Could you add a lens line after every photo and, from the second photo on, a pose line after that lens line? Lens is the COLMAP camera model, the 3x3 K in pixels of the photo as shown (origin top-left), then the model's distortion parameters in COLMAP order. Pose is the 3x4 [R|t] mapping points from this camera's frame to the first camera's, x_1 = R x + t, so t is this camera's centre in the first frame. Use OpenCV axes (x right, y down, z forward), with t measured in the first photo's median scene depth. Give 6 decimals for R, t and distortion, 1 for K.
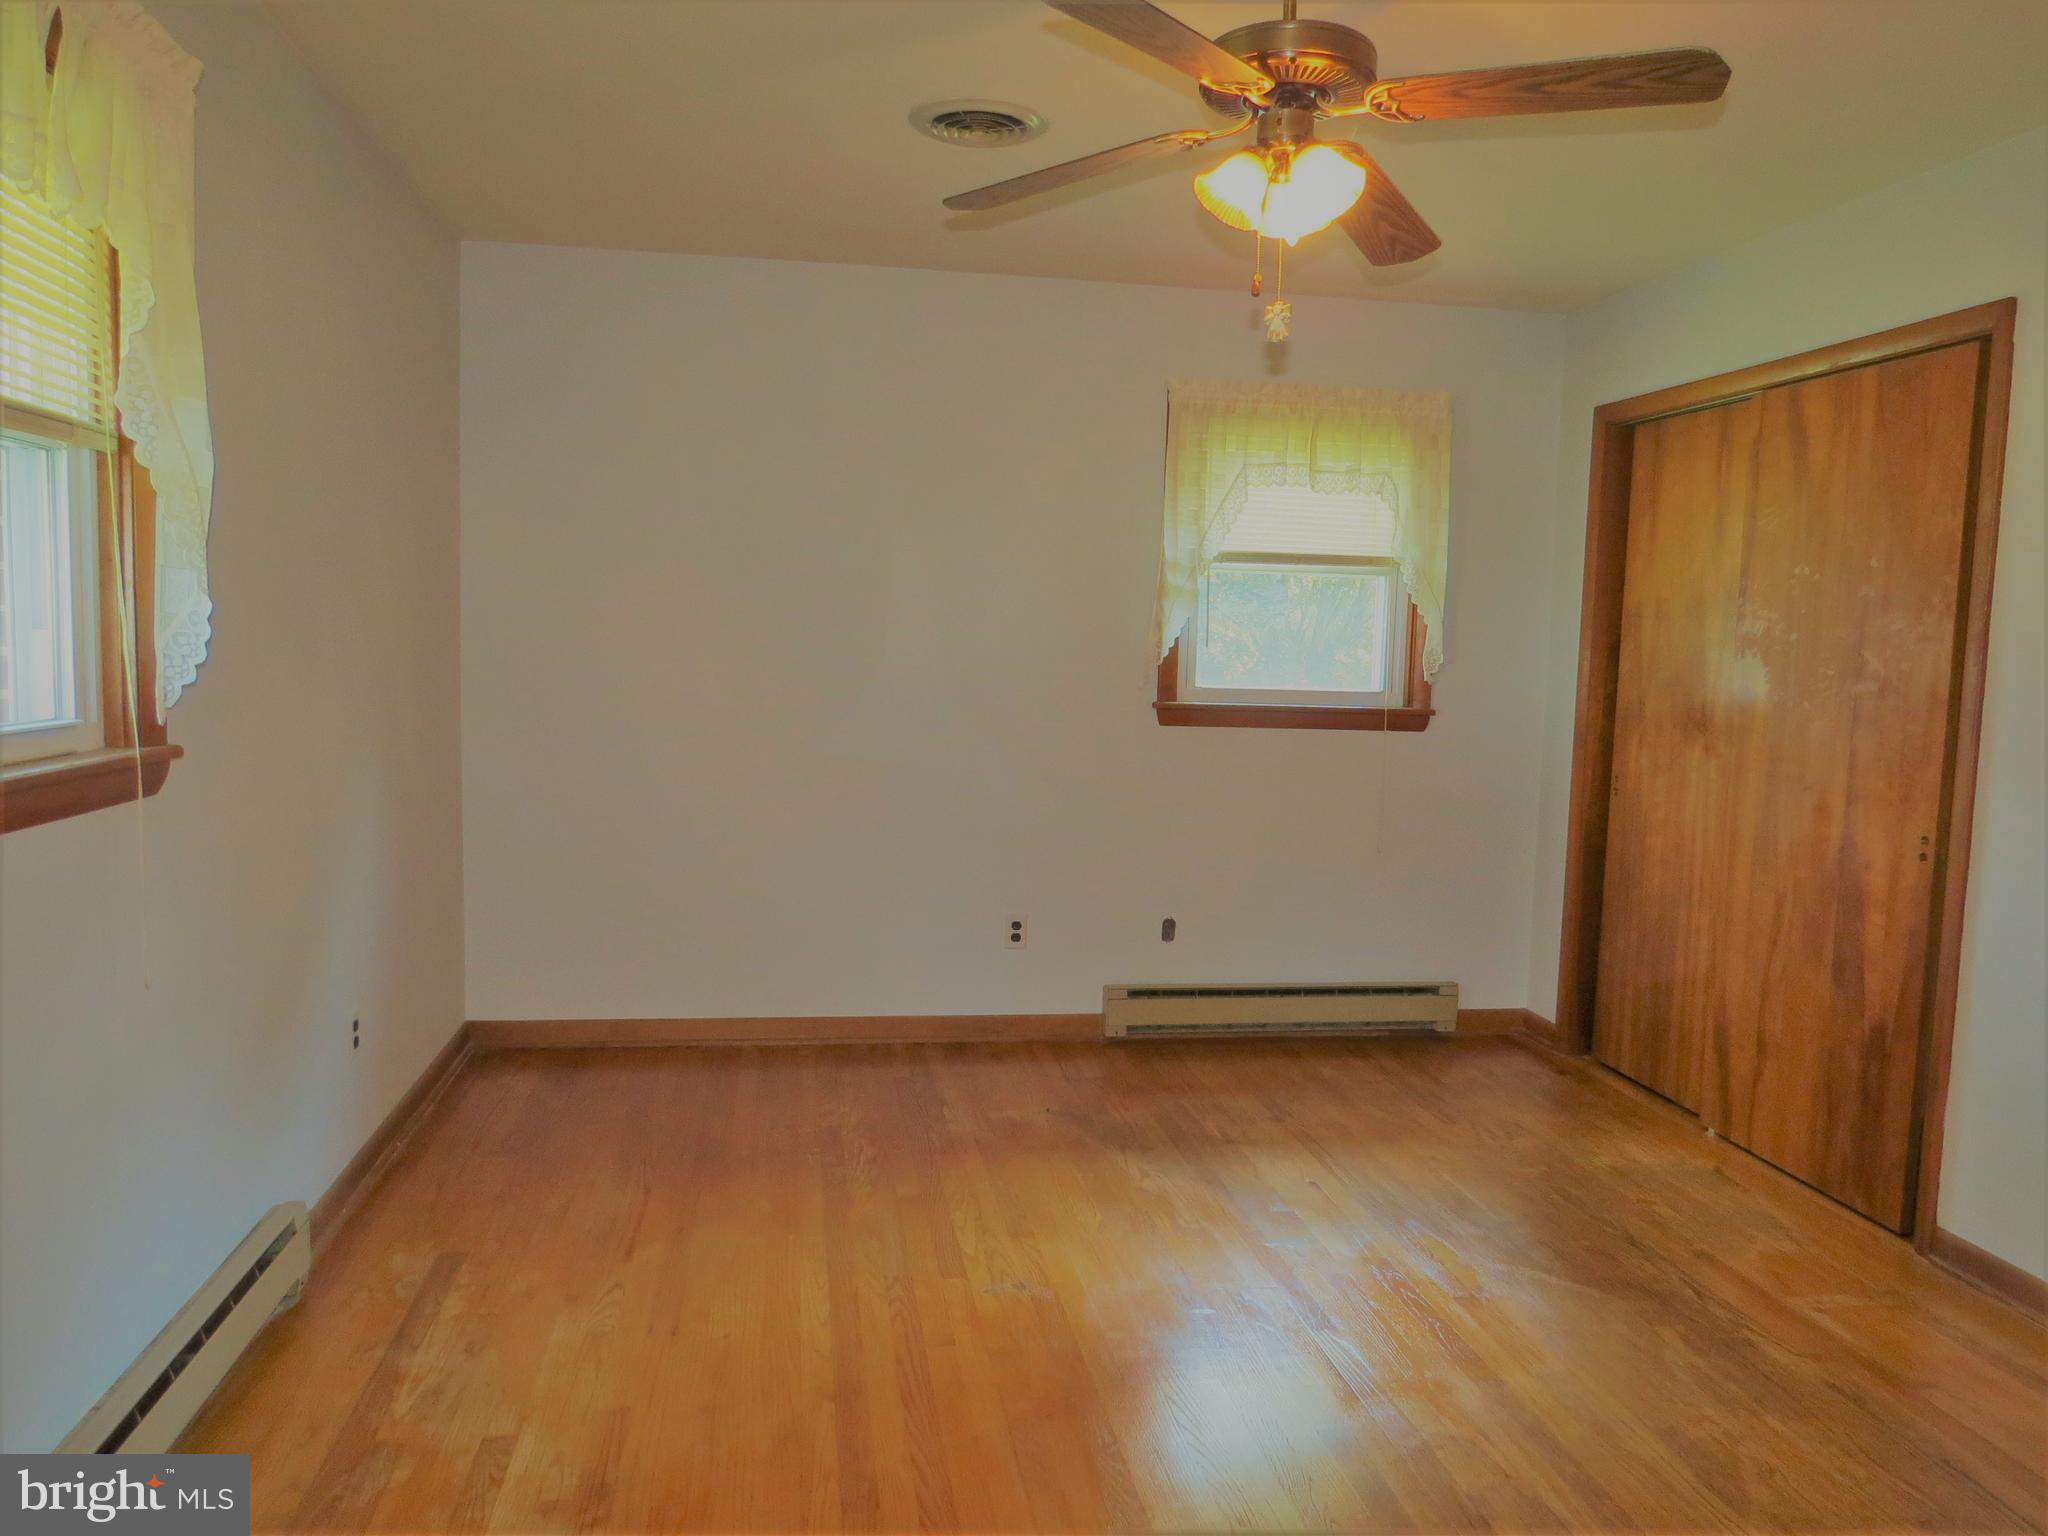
lens RADIAL K [[1452.2, 0, 1030.1], [0, 1452.2, 765.0], [0, 0, 1]] dist [-0.022515, 0.002416]
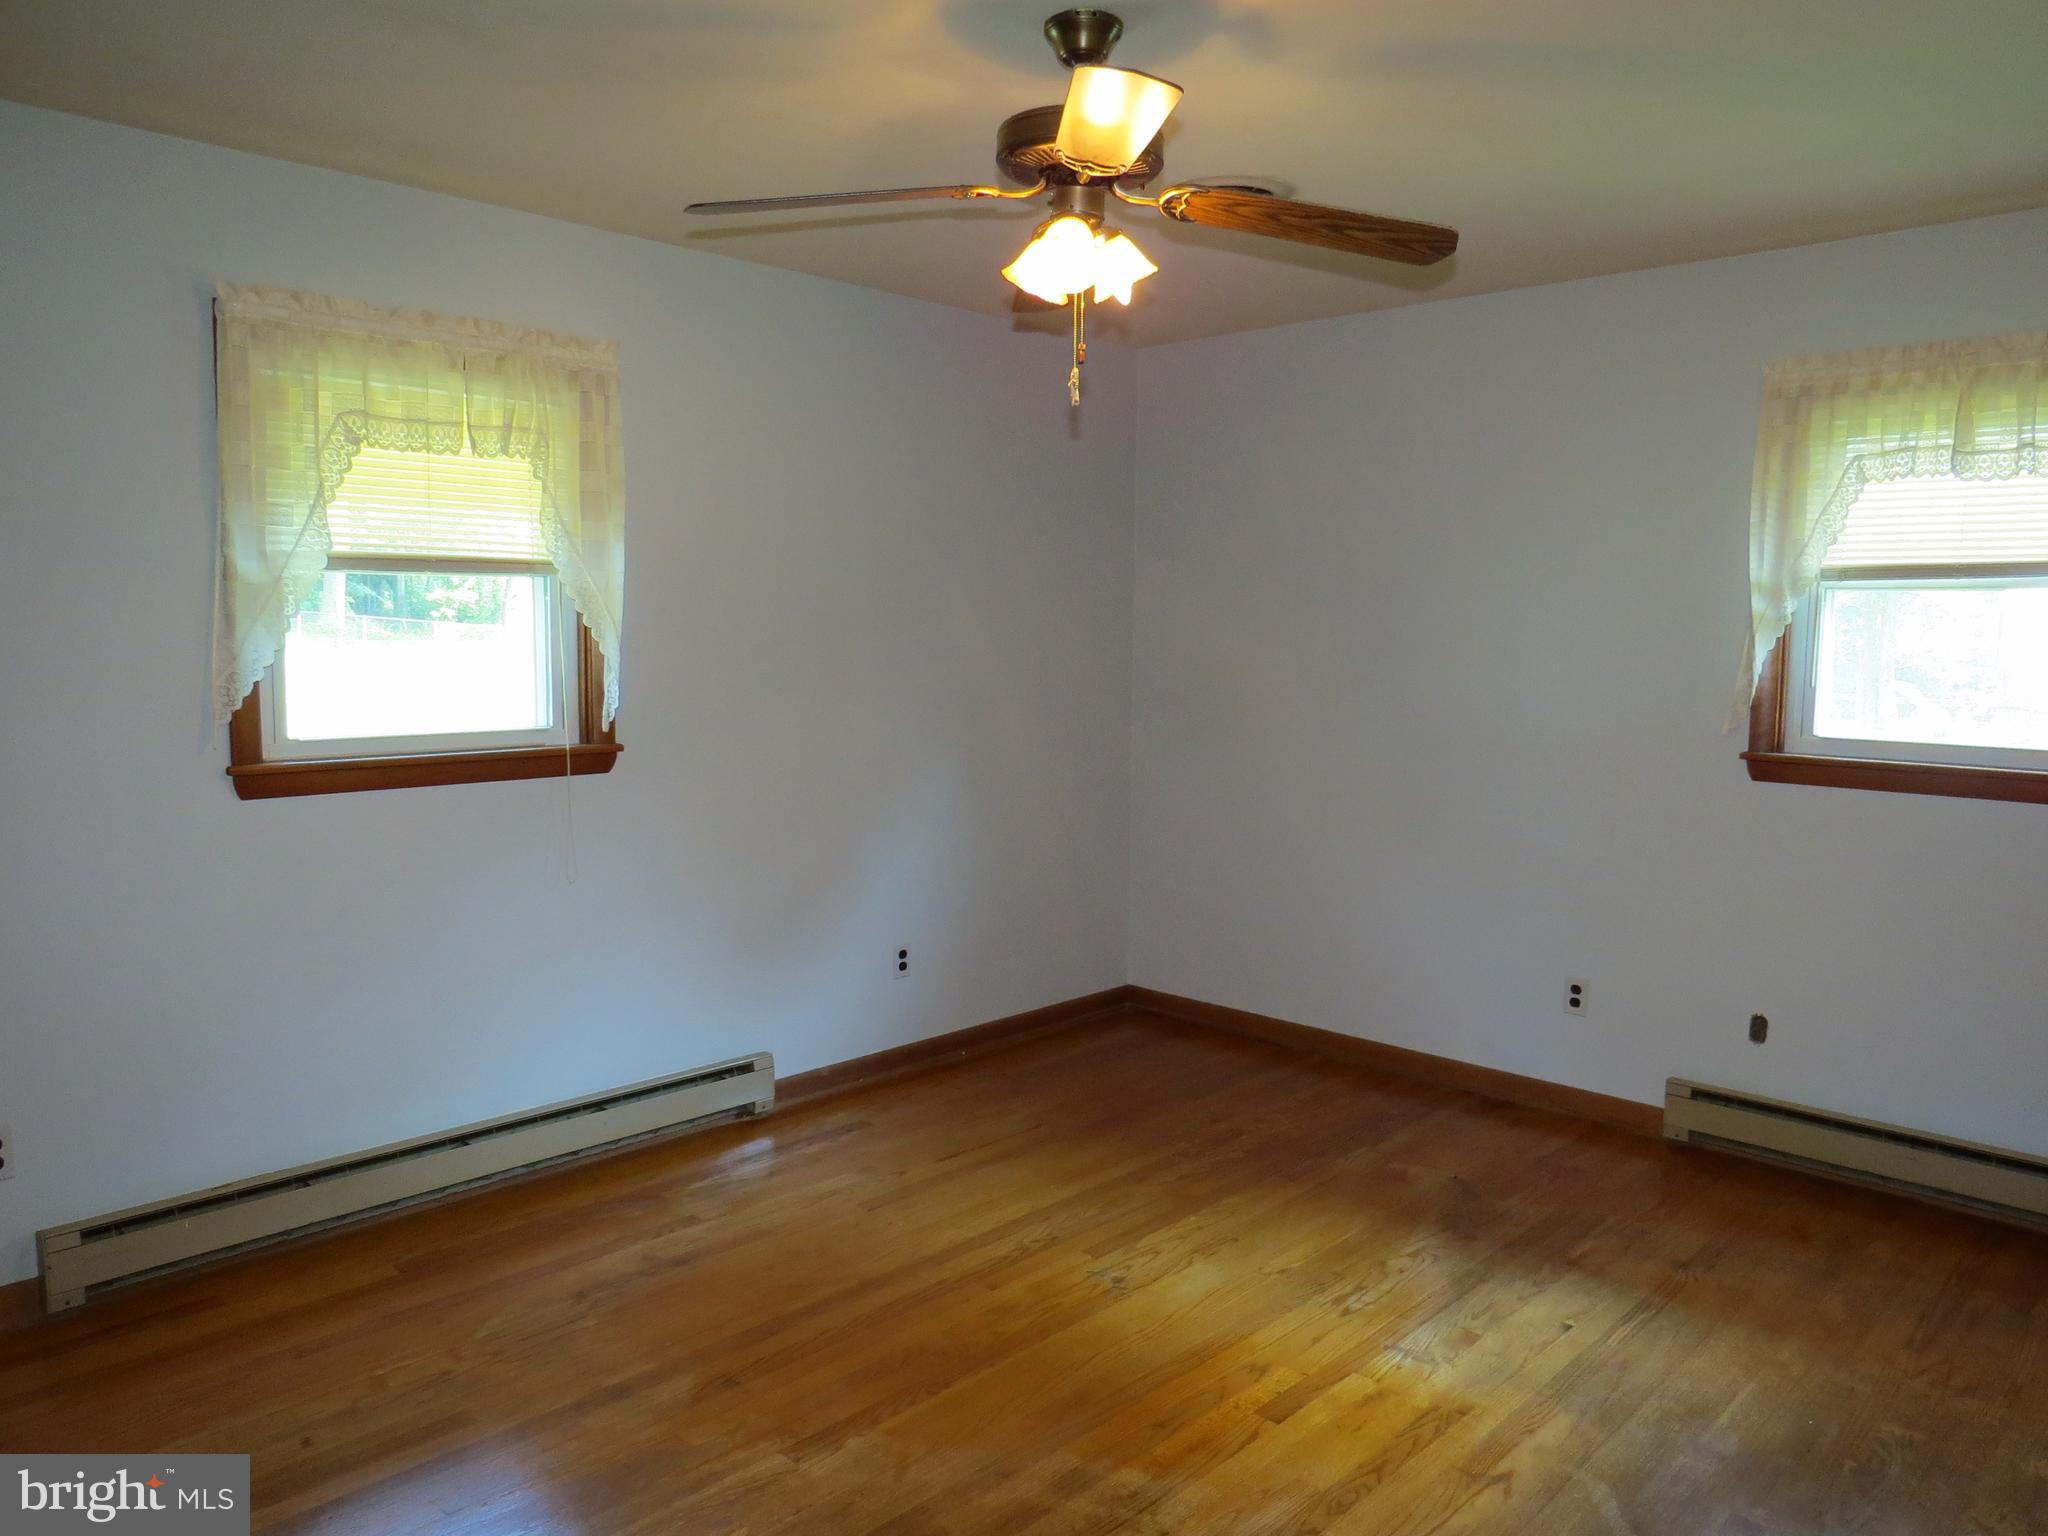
lens RADIAL K [[1452.2, 0, 1030.1], [0, 1452.2, 765.0], [0, 0, 1]] dist [-0.022515, 0.002416]
pose [[0.603021, 0.056517, -0.795720, 0.525641], [-0.064685, 0.997667, 0.021841, -0.028908], [0.795098, 0.038301, 0.605270, 0.183784]]
